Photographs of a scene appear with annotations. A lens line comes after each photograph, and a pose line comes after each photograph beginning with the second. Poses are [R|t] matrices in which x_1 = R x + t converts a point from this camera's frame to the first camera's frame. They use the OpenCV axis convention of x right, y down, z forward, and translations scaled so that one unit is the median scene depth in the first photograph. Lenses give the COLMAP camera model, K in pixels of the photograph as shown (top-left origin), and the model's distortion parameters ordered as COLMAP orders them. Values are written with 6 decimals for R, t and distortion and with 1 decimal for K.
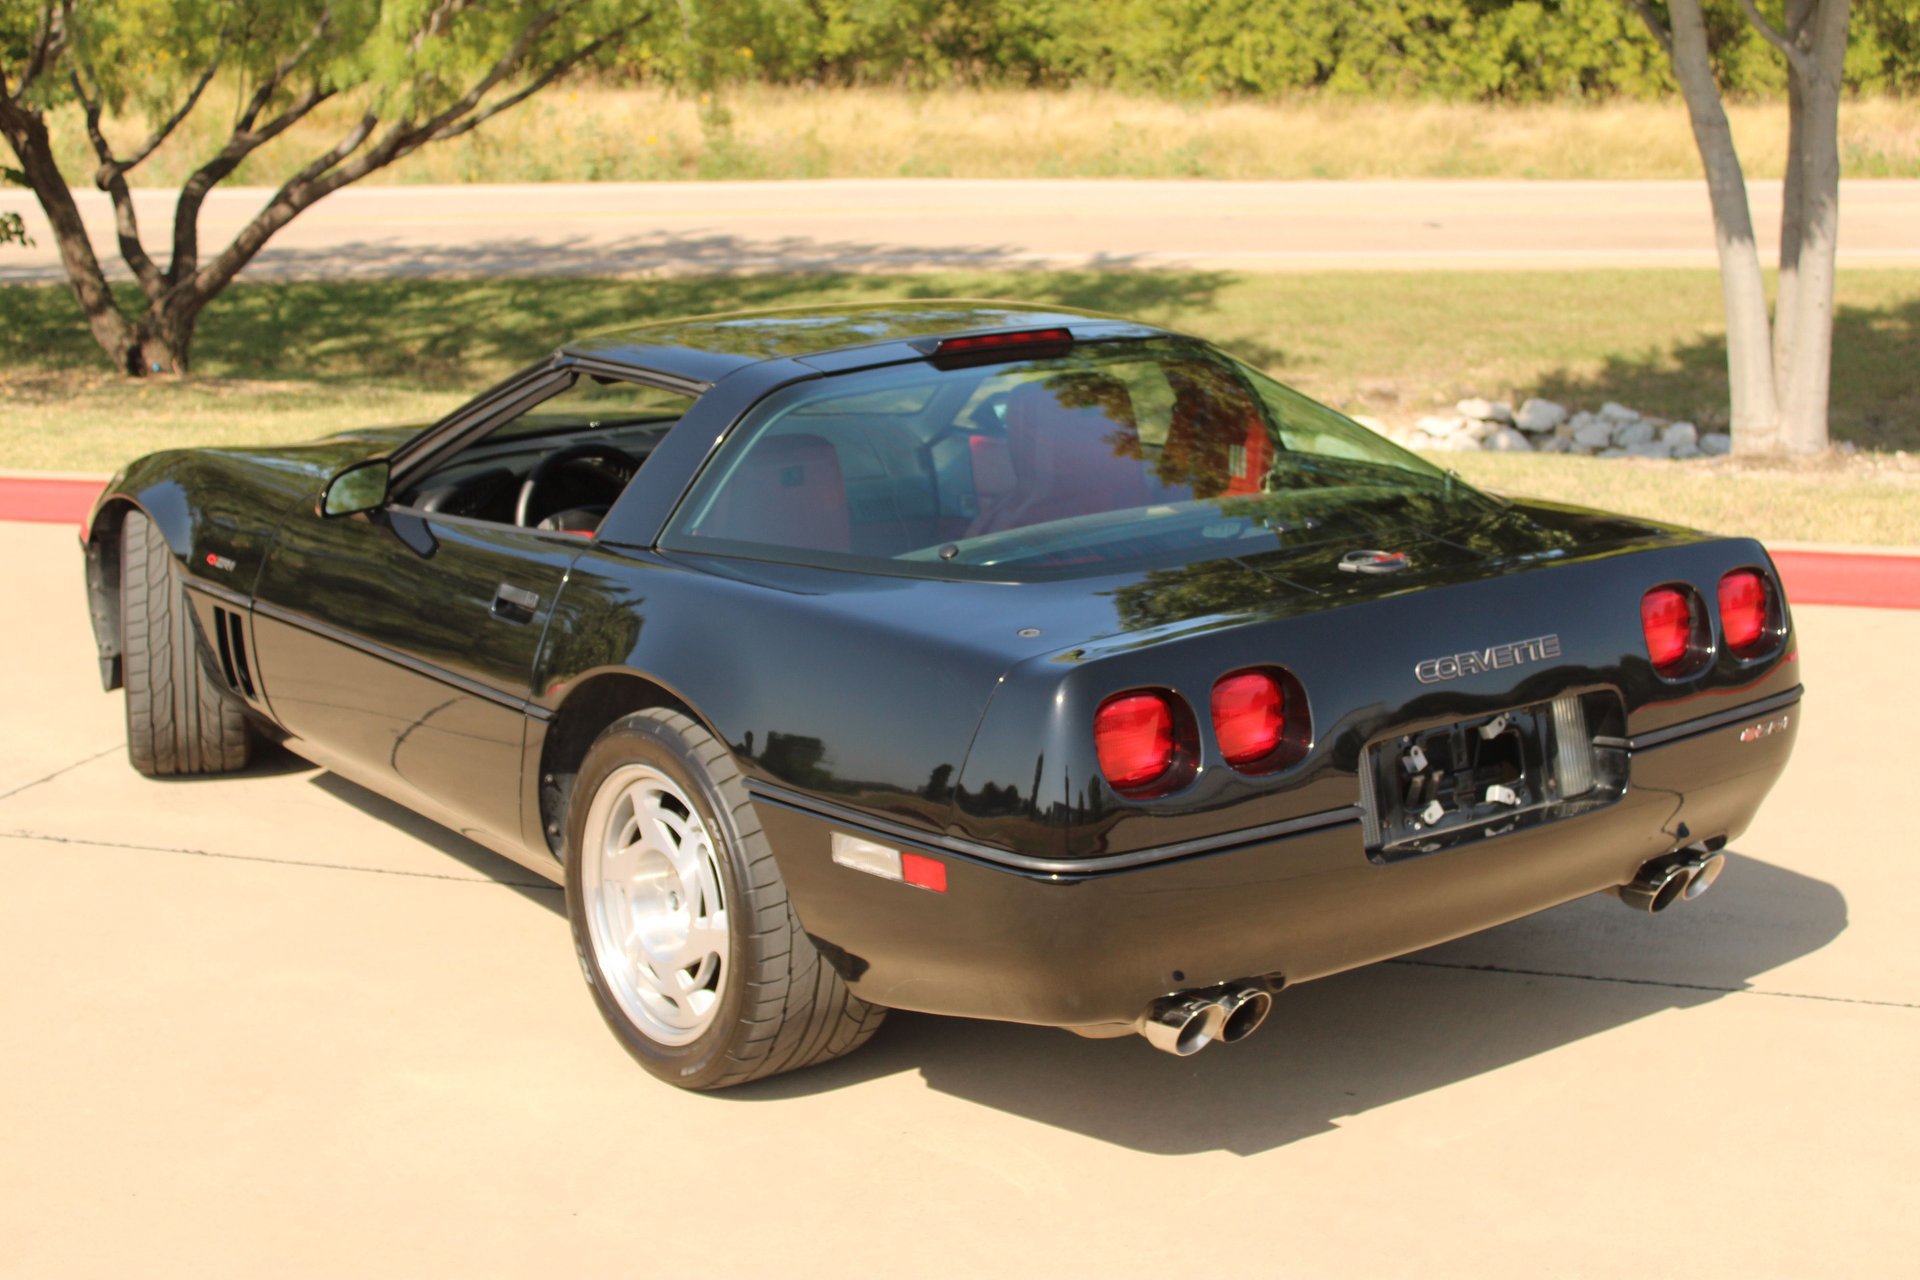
lens RADIAL K [[2596.4, 0, 910.4], [0, 2596.4, 637.8], [0, 0, 1]] dist [-0.004891, 0.043115]
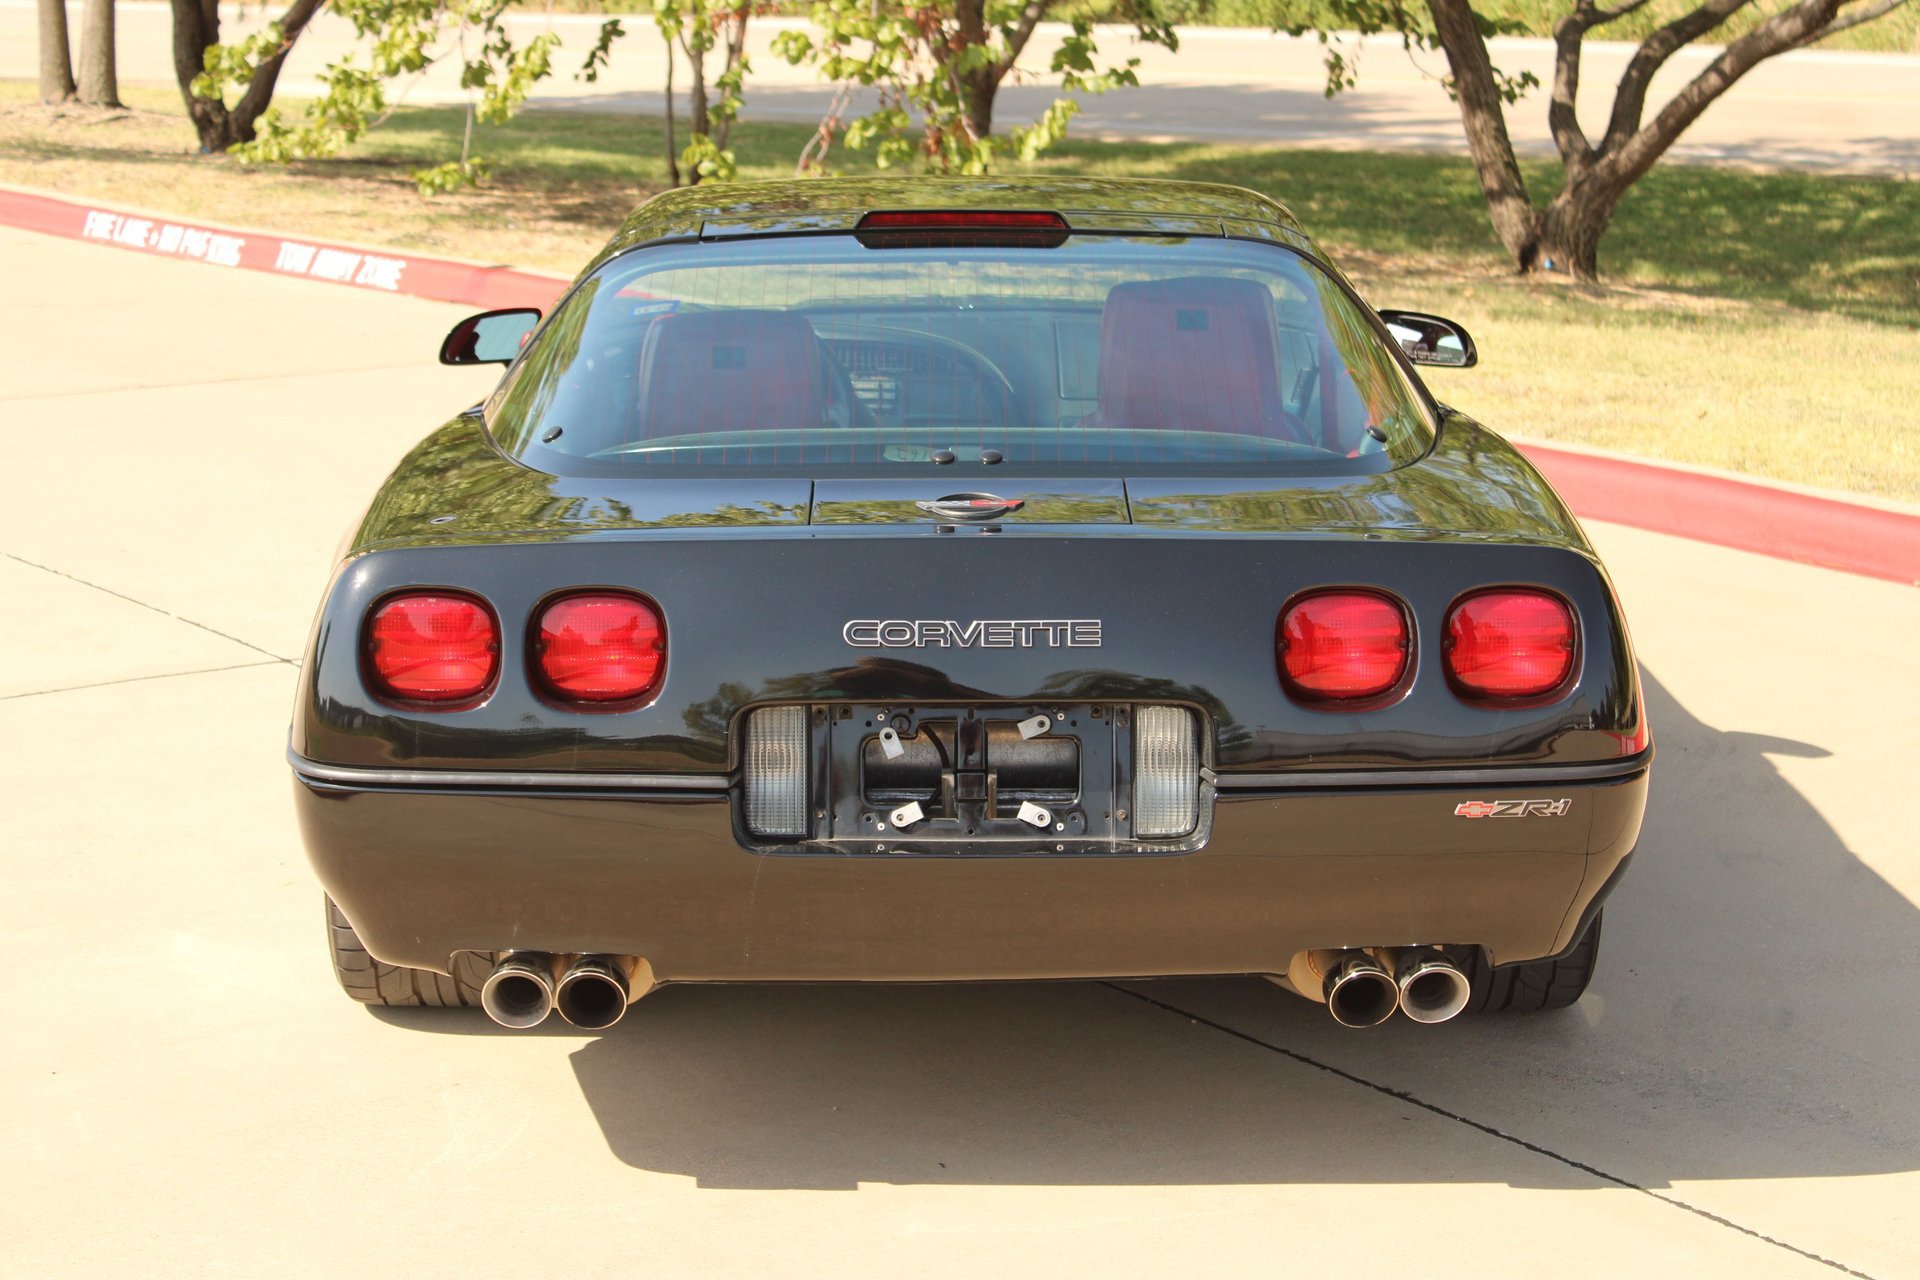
lens RADIAL K [[3394.2, 0, 960.0], [0, 3394.2, 640.0], [0, 0, 1]] dist [-0.011604, 0.300803]
pose [[0.824394, 0.135198, -0.549633, 0.552550], [-0.136754, 0.989862, 0.038368, -0.020198], [0.549248, 0.043534, 0.834524, 0.090472]]
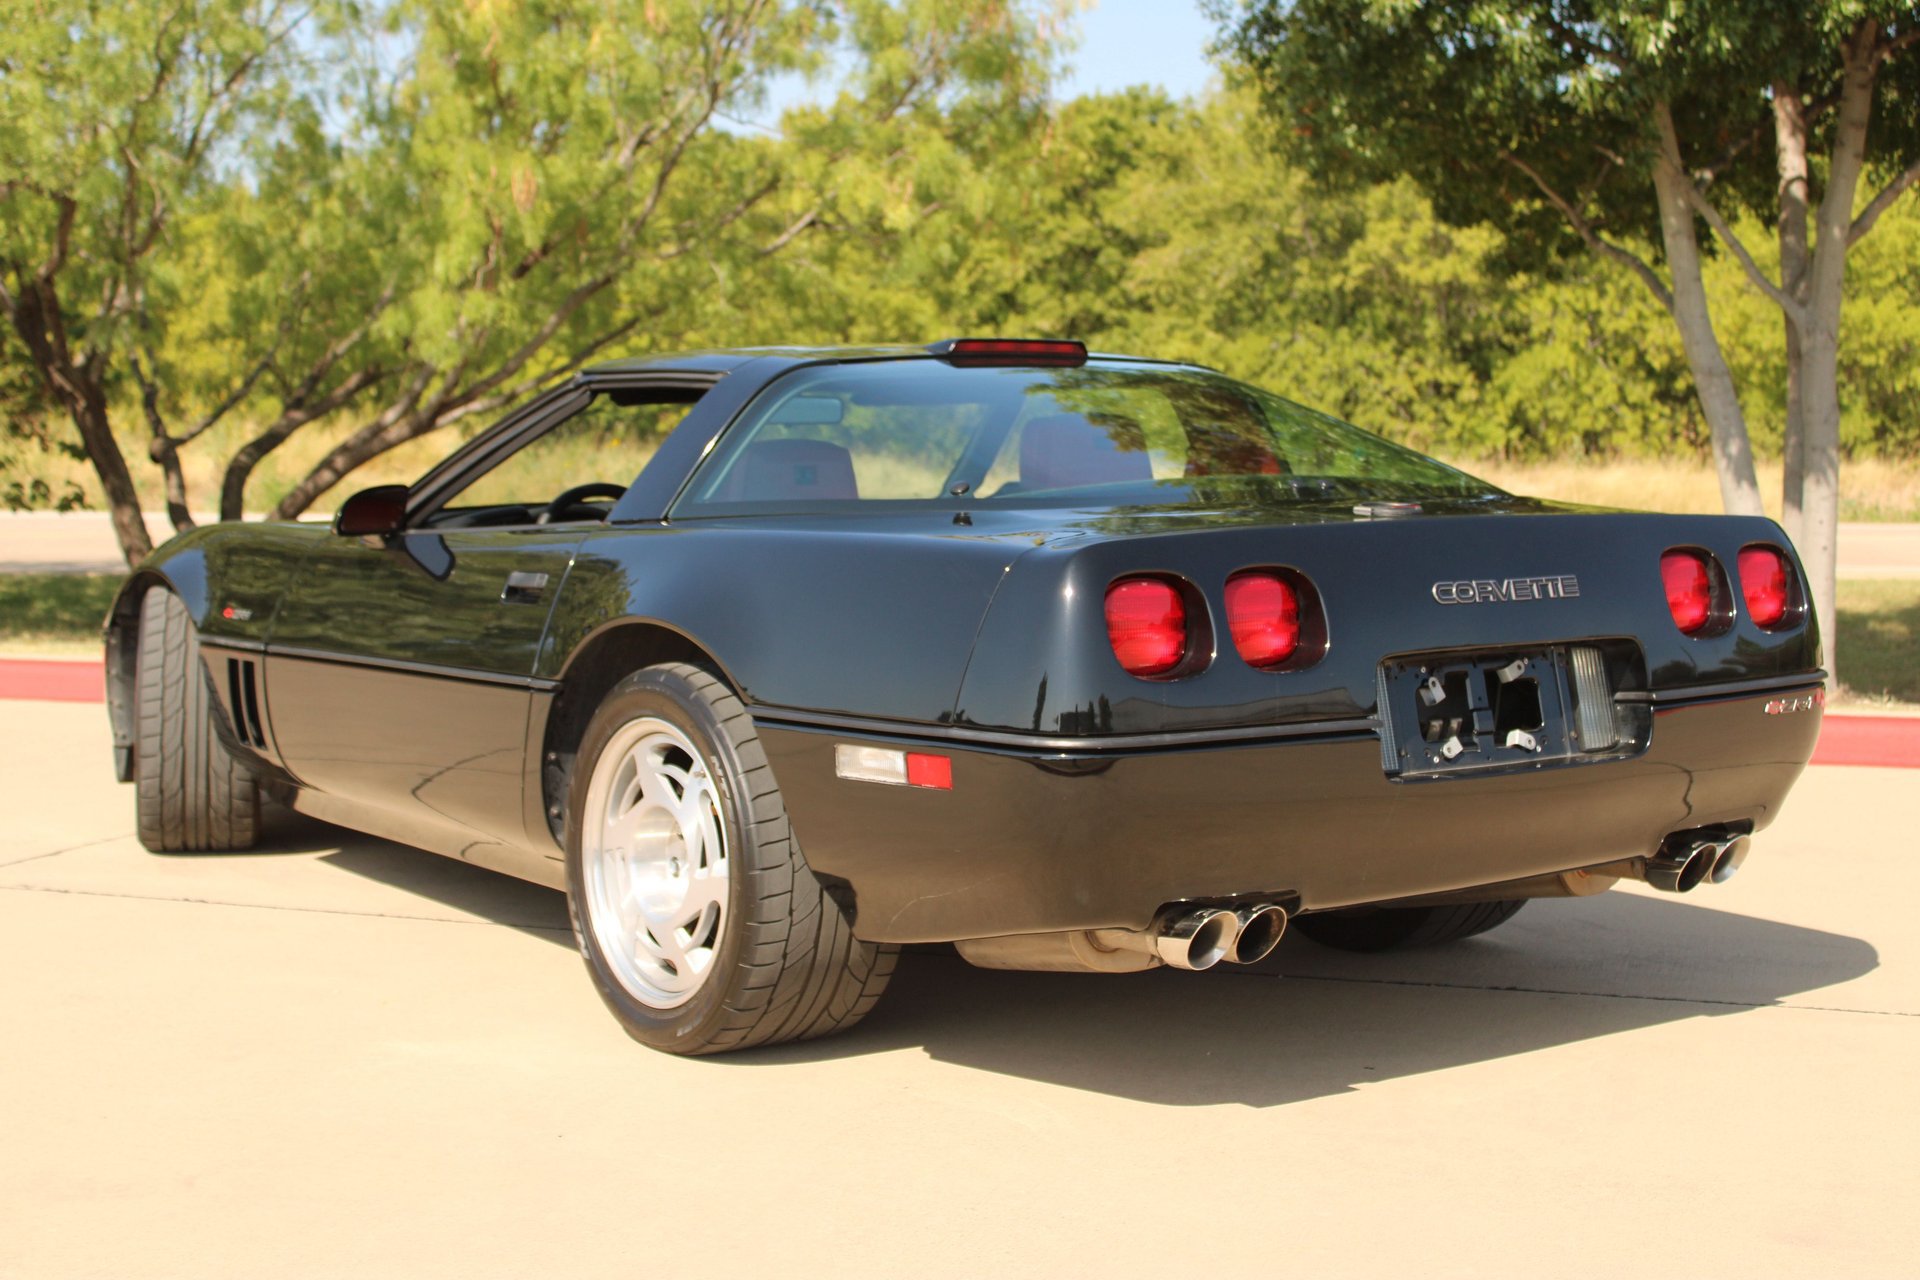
lens RADIAL K [[2542.5, 0, 900.3], [0, 2542.5, 642.5], [0, 0, 1]] dist [-0.006206, -0.020594]
pose [[0.999798, 0.014817, -0.013586, 0.004395], [-0.016498, 0.990933, -0.133343, 0.111947], [0.011487, 0.133540, 0.990977, 0.031649]]
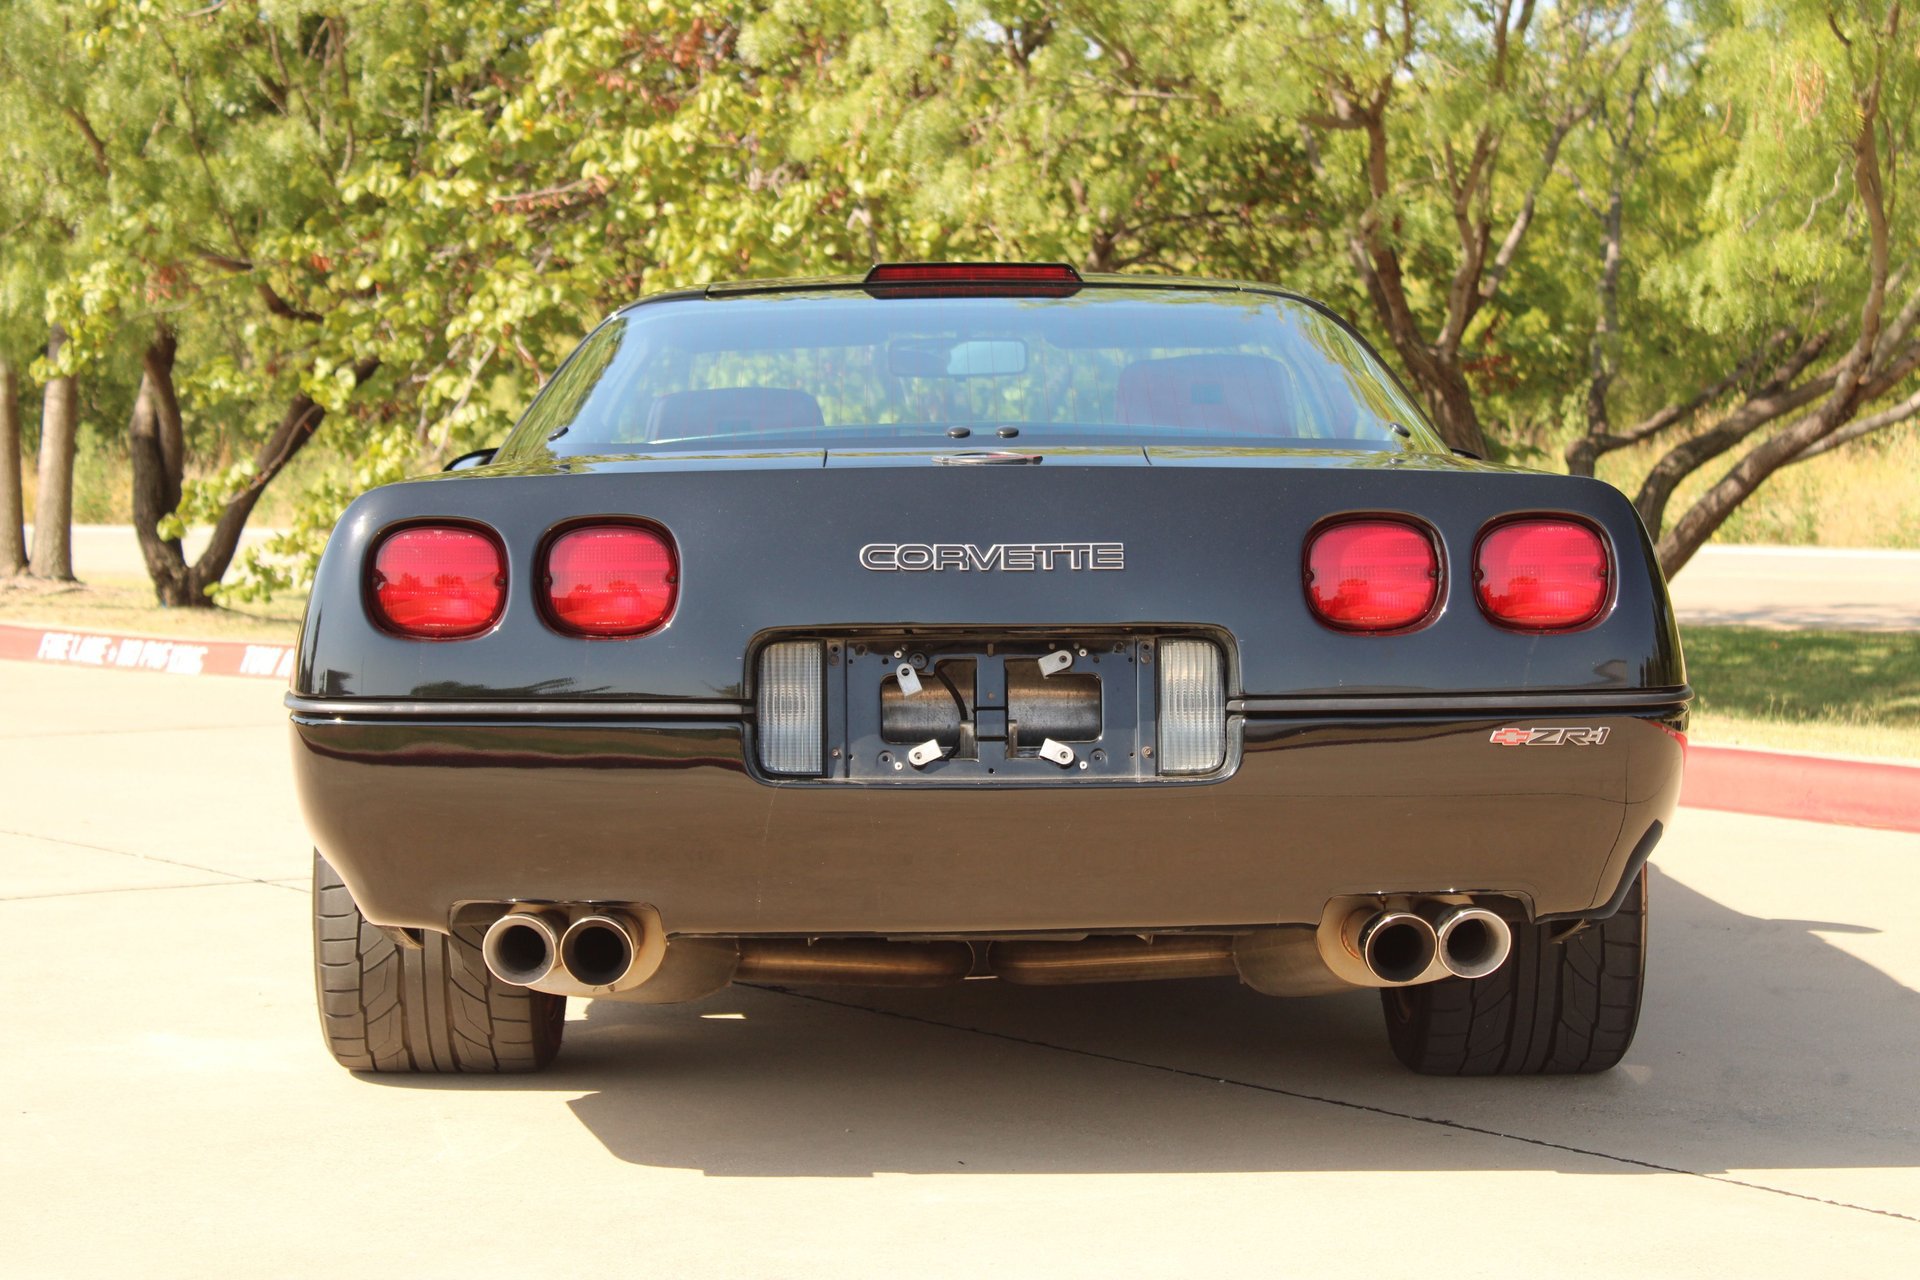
lens RADIAL K [[3580.1, 0, 960.0], [0, 3580.1, 640.0], [0, 0, 1]] dist [0.002176, 0.173379]
pose [[0.826165, 0.044507, -0.561668, 0.571327], [-0.132512, 0.984262, -0.116919, 0.111414], [0.547624, 0.171022, 0.819060, 0.083732]]
